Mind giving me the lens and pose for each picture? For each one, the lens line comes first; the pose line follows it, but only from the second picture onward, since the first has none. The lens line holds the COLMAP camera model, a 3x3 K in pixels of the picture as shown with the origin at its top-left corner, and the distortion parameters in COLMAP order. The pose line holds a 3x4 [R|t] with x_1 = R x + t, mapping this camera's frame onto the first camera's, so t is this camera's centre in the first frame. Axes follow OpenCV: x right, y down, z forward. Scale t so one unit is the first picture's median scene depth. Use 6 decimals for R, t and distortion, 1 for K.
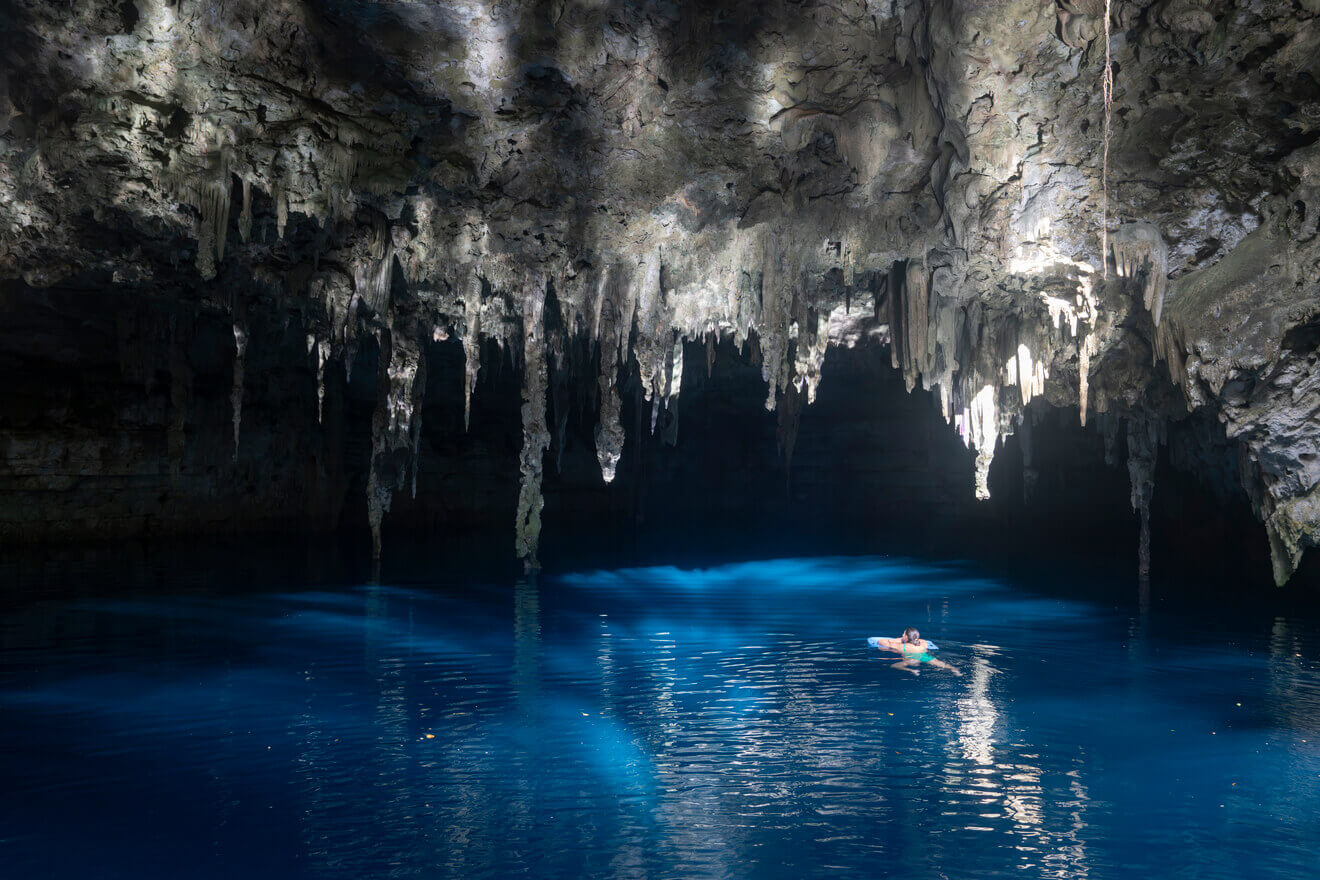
lens RADIAL K [[973.7, 0, 659.9], [0, 973.7, 452.1], [0, 0, 1]] dist [-0.006052, 0.000611]
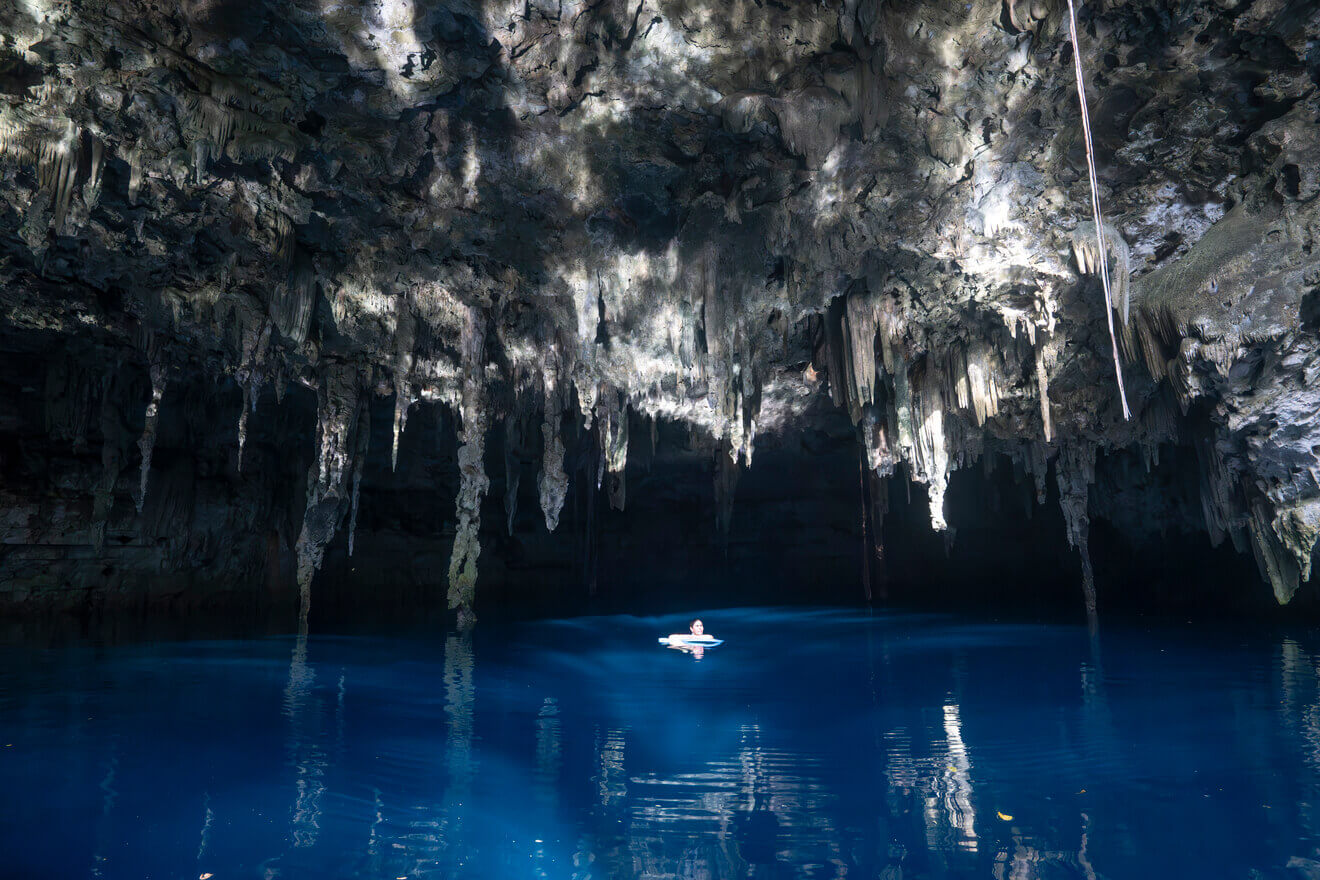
lens RADIAL K [[737.2, 0, 662.4], [0, 737.2, 443.8], [0, 0, 1]] dist [-0.002484, -0.005216]
pose [[0.997915, -0.018307, 0.061887, 0.016648], [0.027449, 0.988264, -0.150270, 0.074304], [-0.058410, 0.151656, 0.986706, 0.321966]]
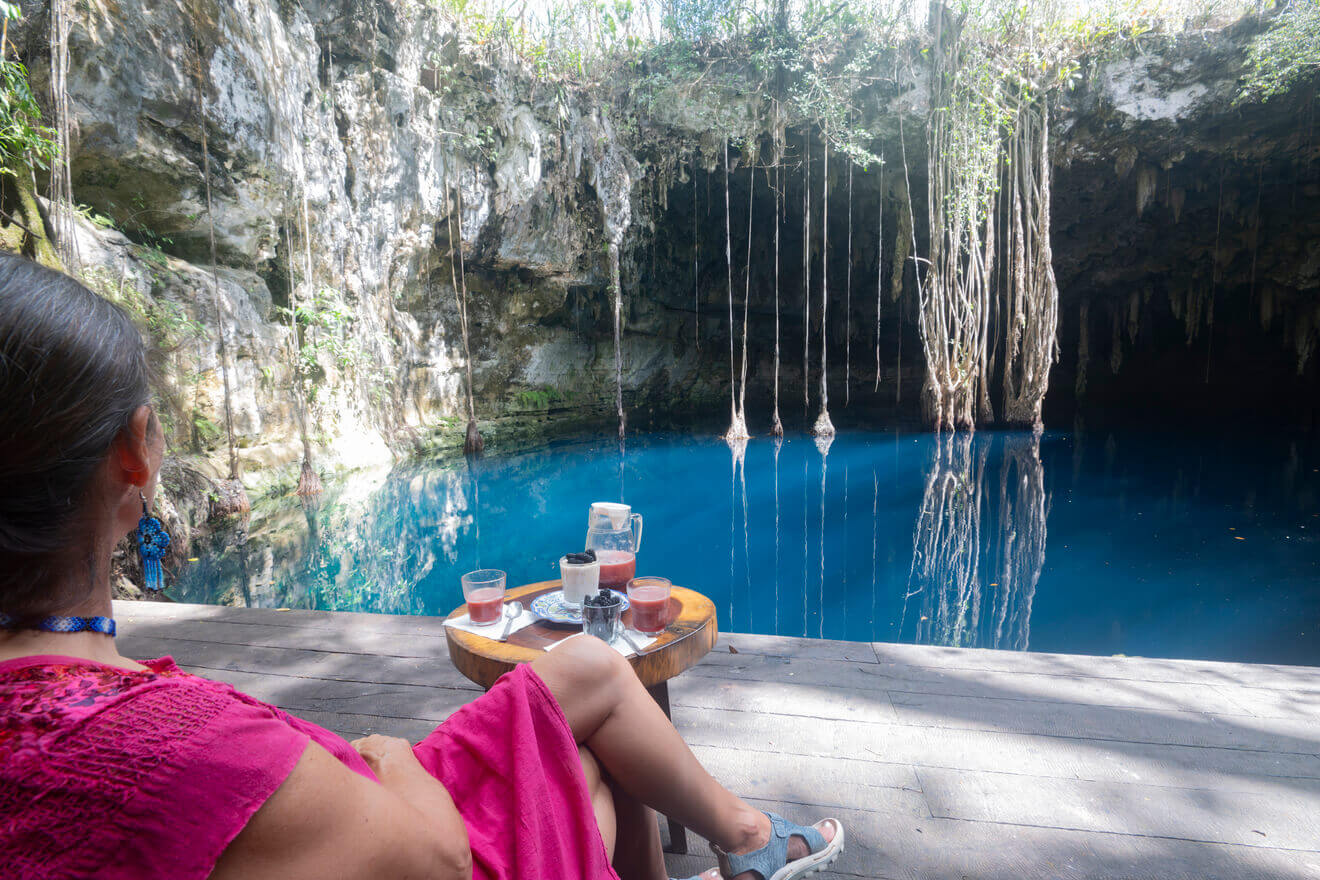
lens RADIAL K [[606.7, 0, 661.7], [0, 606.7, 444.6], [0, 0, 1]] dist [-0.008331, -0.003329]
pose [[0.765310, 0.034727, -0.642724, 0.083323], [0.051615, 0.992017, 0.115059, -0.039710], [0.641589, -0.121230, 0.757408, -1.363207]]
